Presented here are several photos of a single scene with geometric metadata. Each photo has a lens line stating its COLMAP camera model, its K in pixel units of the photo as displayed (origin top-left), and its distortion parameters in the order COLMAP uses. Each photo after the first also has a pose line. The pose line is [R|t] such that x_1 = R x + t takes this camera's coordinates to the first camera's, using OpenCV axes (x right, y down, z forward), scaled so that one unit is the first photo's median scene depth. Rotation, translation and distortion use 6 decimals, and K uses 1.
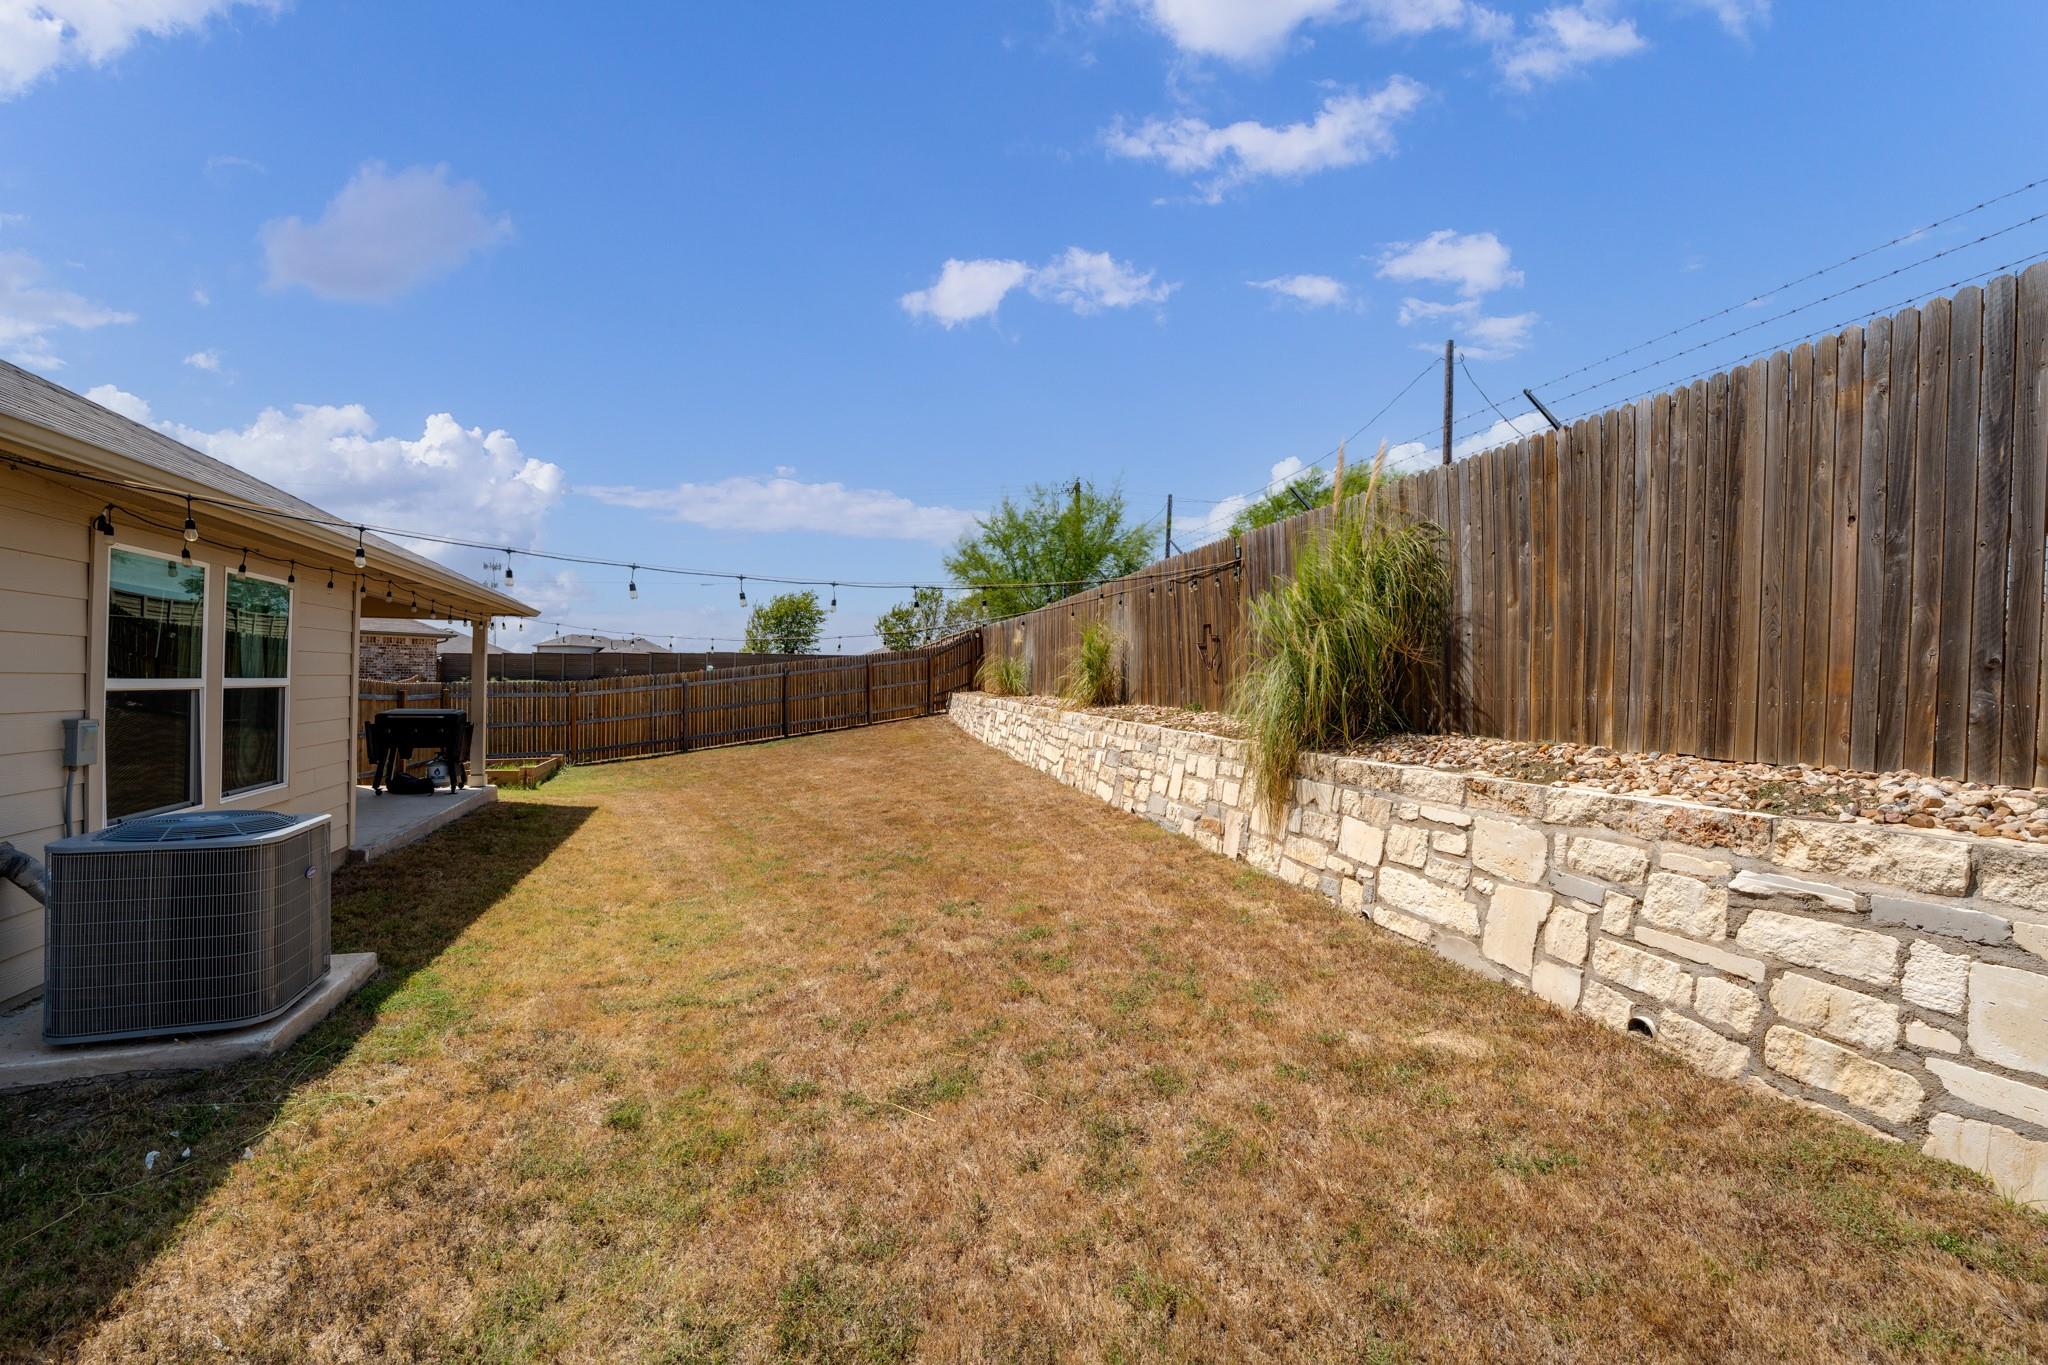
lens RADIAL K [[871.2, 0, 1033.5], [0, 871.2, 686.8], [0, 0, 1]] dist [-0.019156, 0.000164]
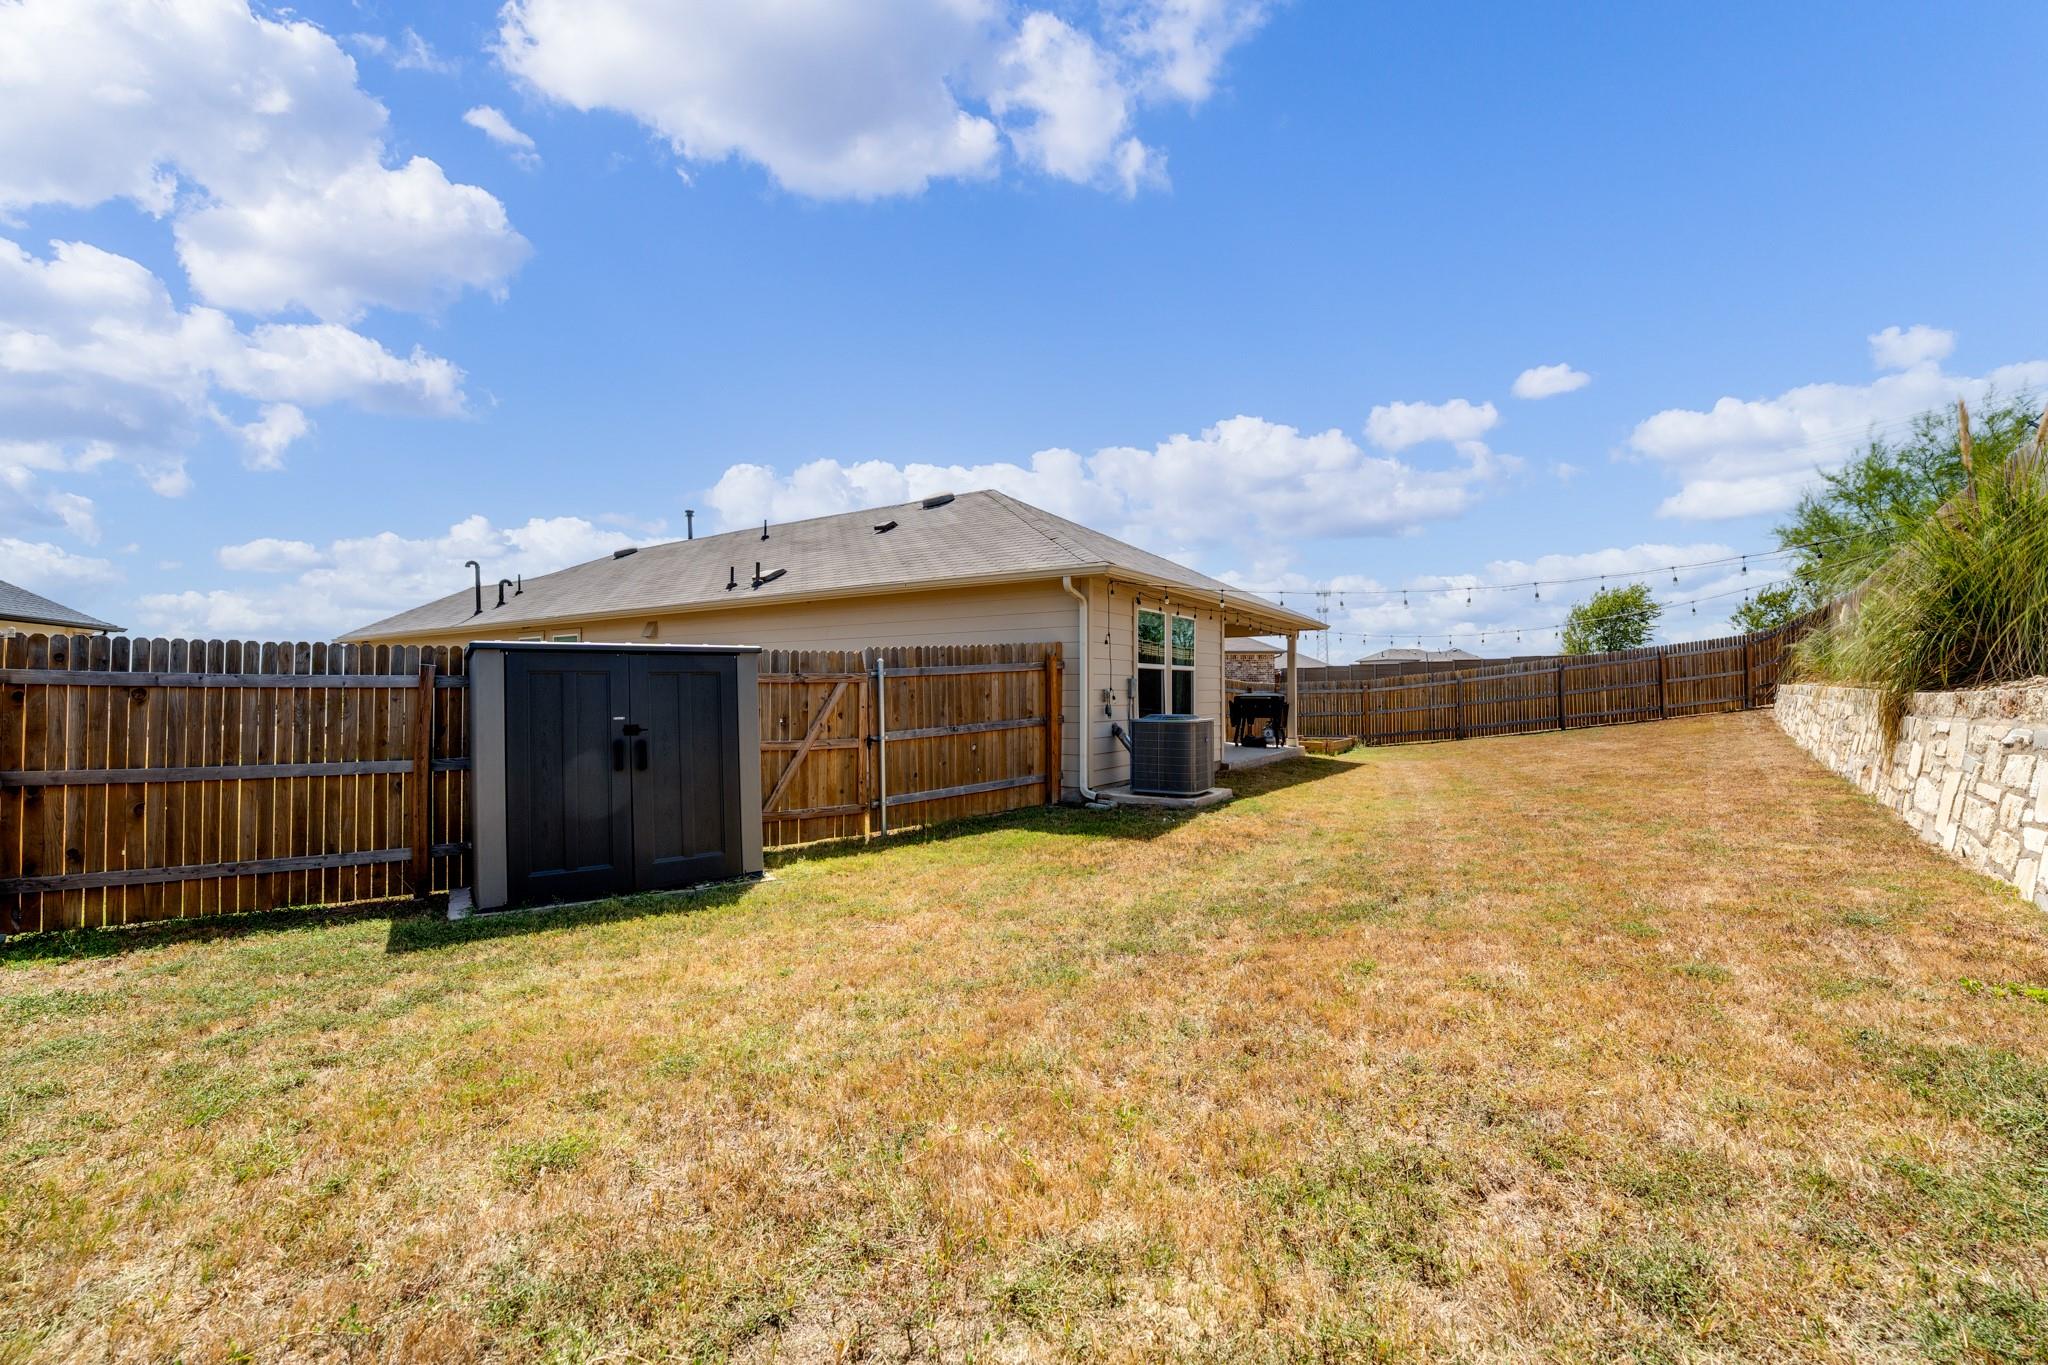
lens RADIAL K [[871.2, 0, 1033.5], [0, 871.2, 686.8], [0, 0, 1]] dist [-0.019156, 0.000164]
pose [[0.632697, -0.027097, -0.773925, 0.186973], [0.015989, 0.999632, -0.021928, 0.030837], [0.774235, 0.001499, 0.632897, -0.231604]]
